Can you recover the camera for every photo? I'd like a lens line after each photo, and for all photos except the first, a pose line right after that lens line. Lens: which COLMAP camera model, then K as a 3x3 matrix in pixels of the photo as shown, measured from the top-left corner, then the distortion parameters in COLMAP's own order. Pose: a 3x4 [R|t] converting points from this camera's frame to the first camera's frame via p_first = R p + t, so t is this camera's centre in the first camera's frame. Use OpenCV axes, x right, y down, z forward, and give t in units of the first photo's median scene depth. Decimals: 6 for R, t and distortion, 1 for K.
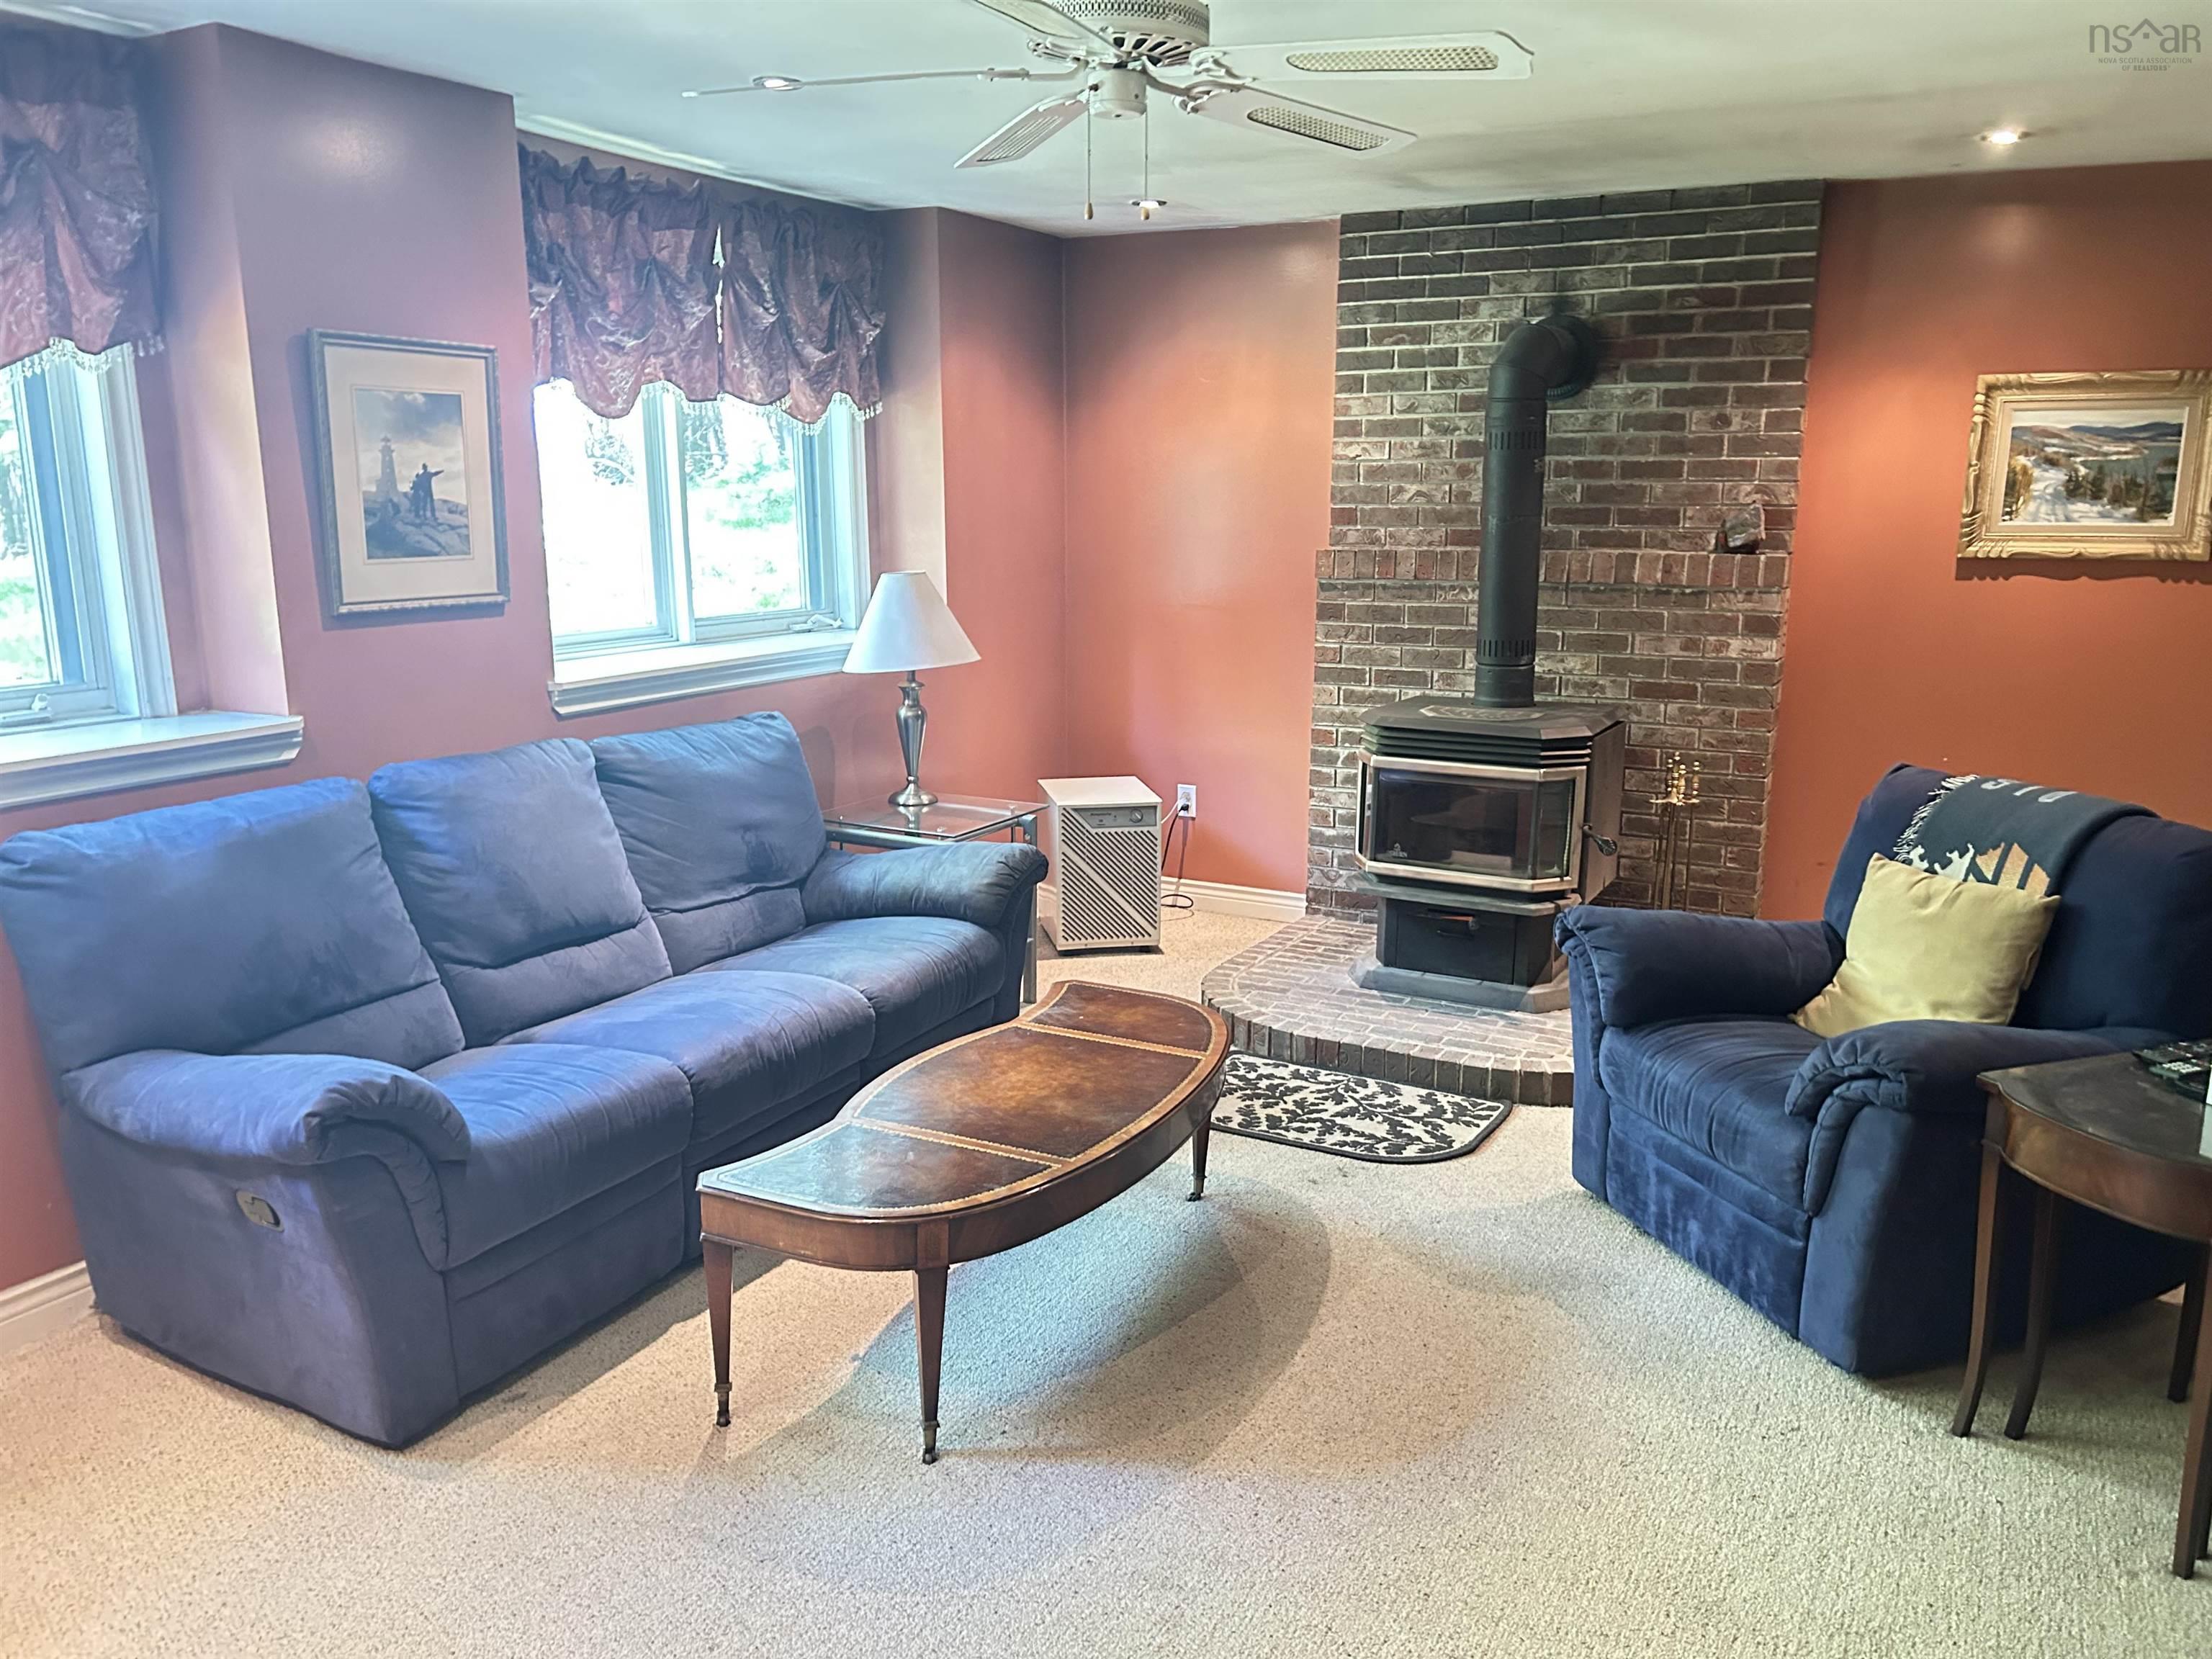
lens RADIAL K [[1694.6, 0, 1108.7], [0, 1694.6, 879.4], [0, 0, 1]] dist [0.229136, -0.359367]
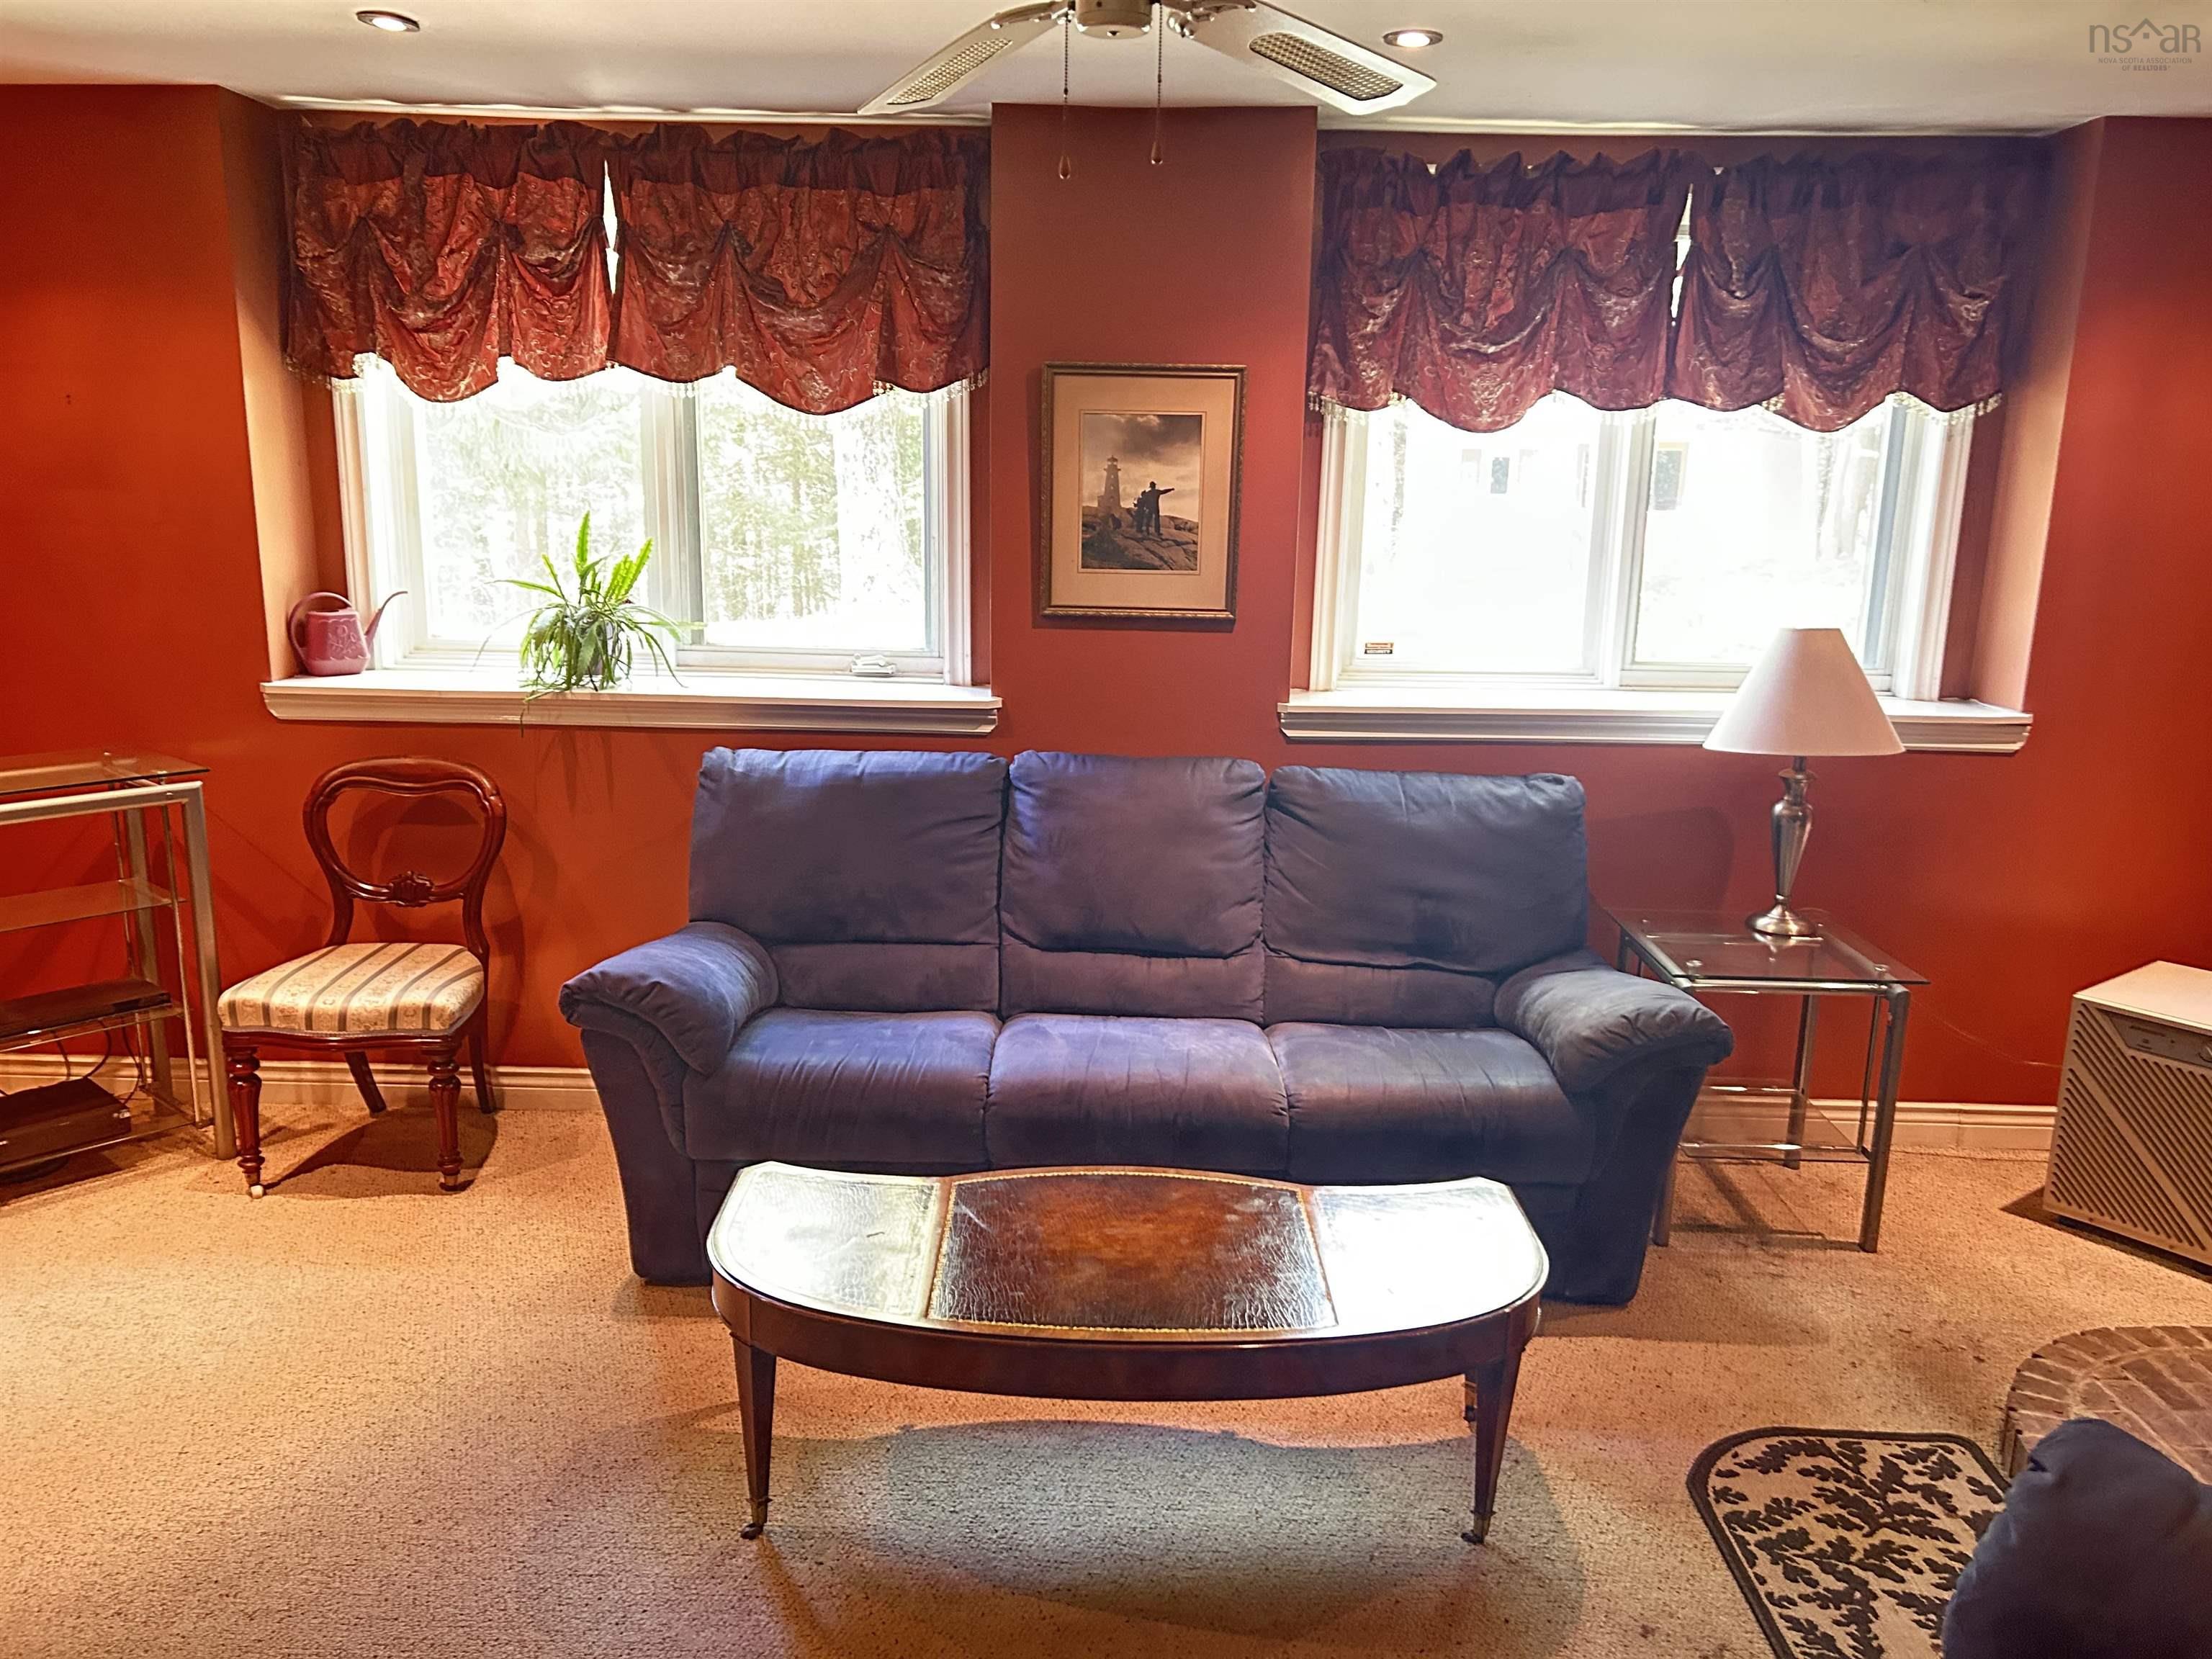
lens RADIAL K [[1654.4, 0, 1106.8], [0, 1654.4, 898.9], [0, 0, 1]] dist [0.103854, -0.142520]
pose [[0.441067, 0.233336, -0.866611, 0.513013], [-0.224629, 0.963578, 0.145119, -0.129353], [0.868909, 0.130659, 0.477416, 0.507438]]
